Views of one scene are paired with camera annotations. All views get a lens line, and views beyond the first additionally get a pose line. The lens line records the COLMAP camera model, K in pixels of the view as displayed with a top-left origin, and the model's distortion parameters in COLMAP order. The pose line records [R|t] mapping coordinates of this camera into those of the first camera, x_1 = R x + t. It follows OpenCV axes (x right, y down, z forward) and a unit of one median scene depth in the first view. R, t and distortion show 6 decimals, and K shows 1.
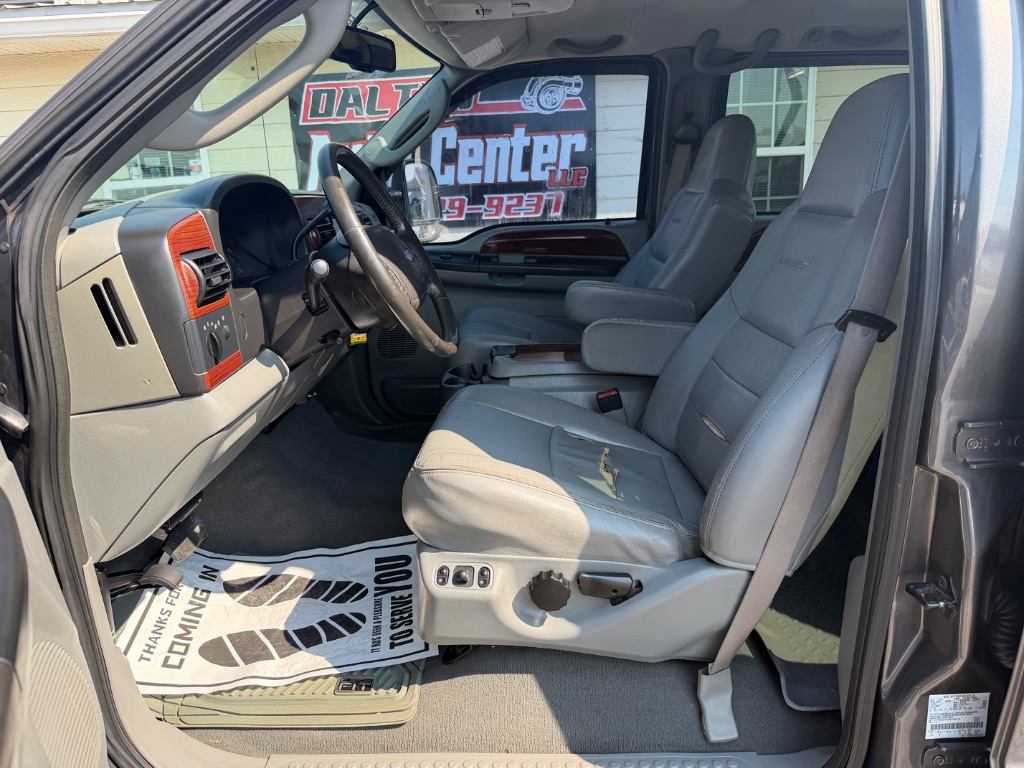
lens RADIAL K [[725.2, 0, 511.0], [0, 725.2, 389.0], [0, 0, 1]] dist [0.024051, -0.033294]
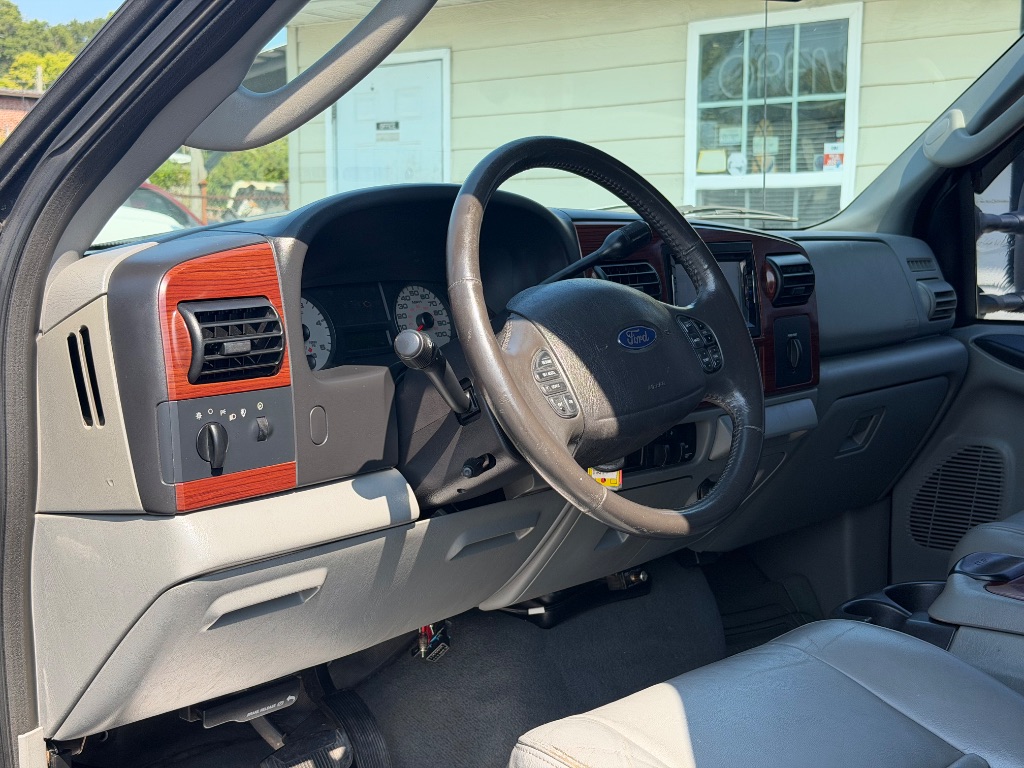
lens RADIAL K [[1419.4, 0, 485.1], [0, 1419.4, 385.3], [0, 0, 1]] dist [0.140845, 0.021615]
pose [[0.756371, 0.116225, -0.643735, 0.517525], [-0.201895, 0.977523, -0.060730, -0.074778], [0.622207, 0.175901, 0.762835, 0.162379]]
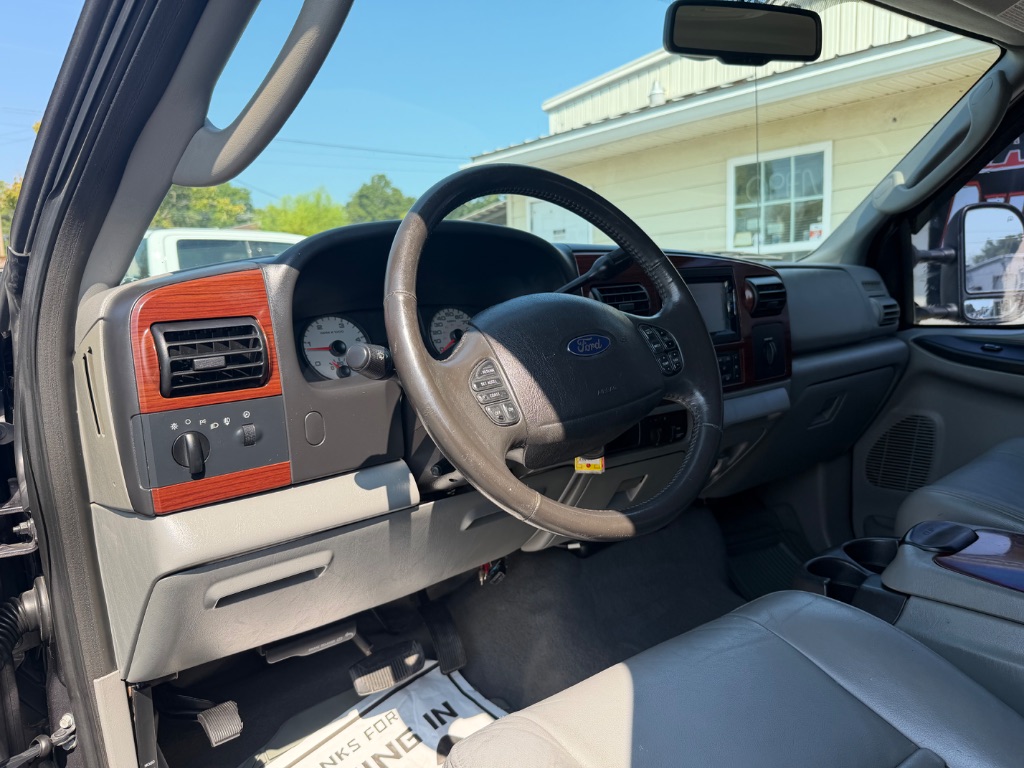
lens RADIAL K [[719.6, 0, 512.0], [0, 719.6, 384.0], [0, 0, 1]] dist [0.099685, -0.150076]
pose [[0.641978, 0.117142, -0.757721, 0.288814], [-0.190593, 0.981621, -0.009722, -0.159314], [0.742656, 0.150658, 0.652506, 0.681251]]
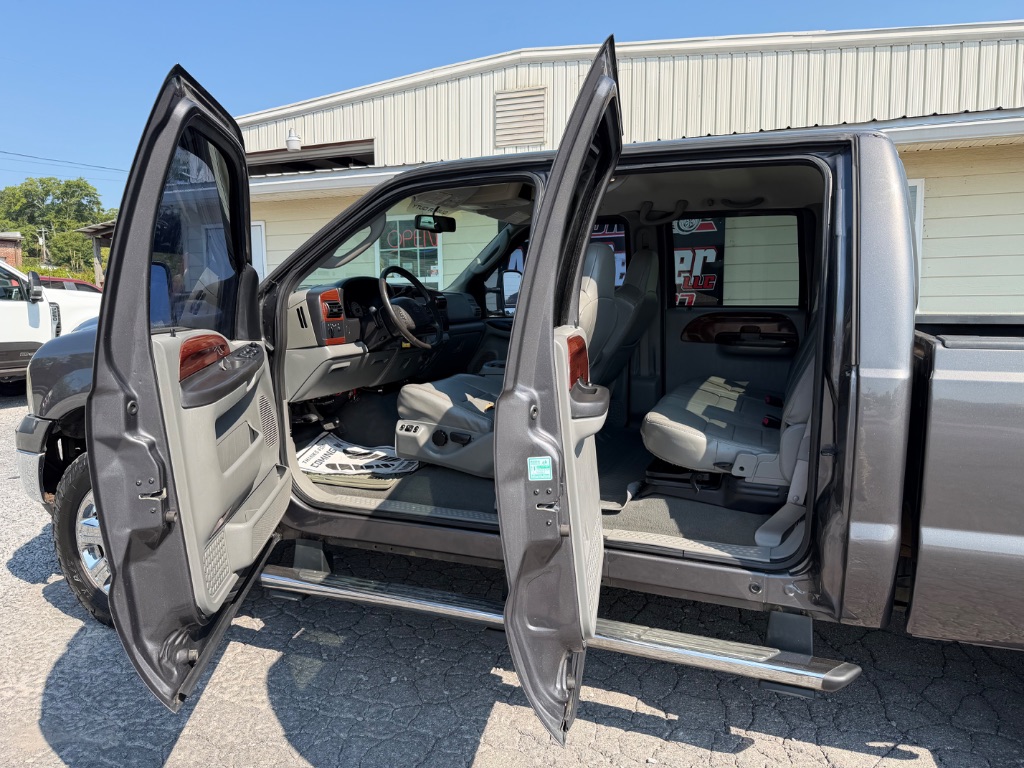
lens RADIAL K [[725.2, 0, 511.0], [0, 725.2, 389.0], [0, 0, 1]] dist [0.024051, -0.033294]
pose [[0.936652, 0.069768, -0.343244, 1.187456], [-0.115433, 0.986701, -0.114440, 0.385050], [0.330695, 0.146812, 0.932248, -1.348356]]
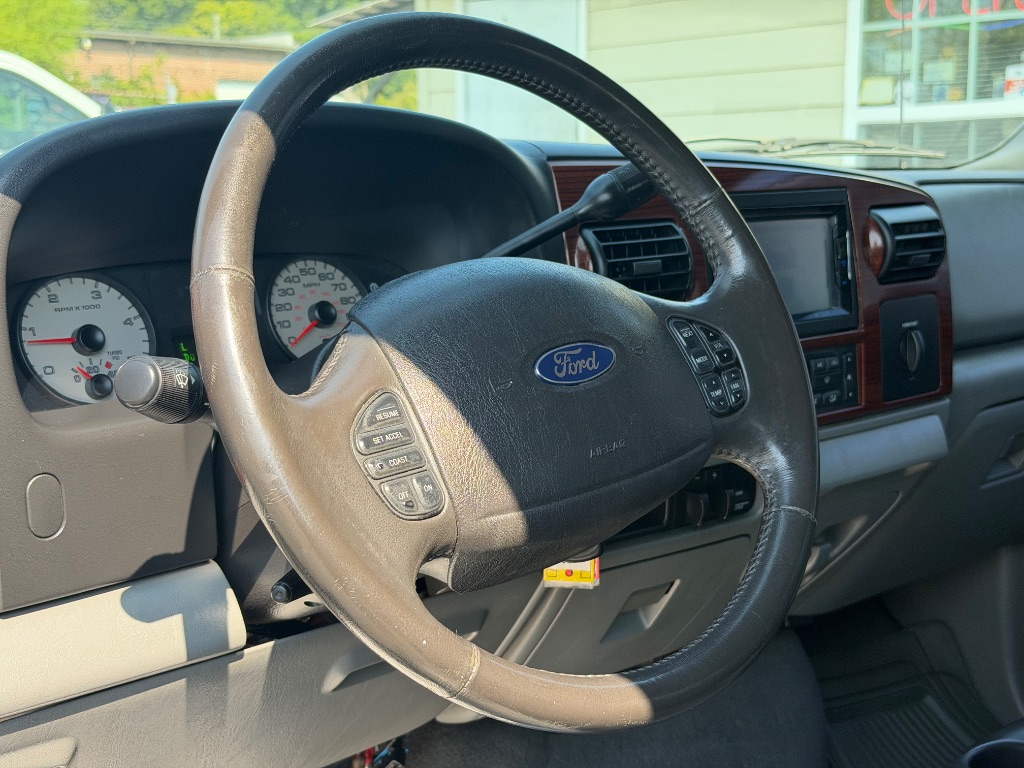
lens RADIAL K [[1432.0, 0, 509.9], [0, 1432.0, 386.9], [0, 0, 1]] dist [0.126829, -0.047833]
pose [[0.686309, 0.147031, -0.712293, 0.309671], [-0.210613, 0.977569, -0.001141, -0.194703], [0.696148, 0.150802, 0.701881, 0.645590]]
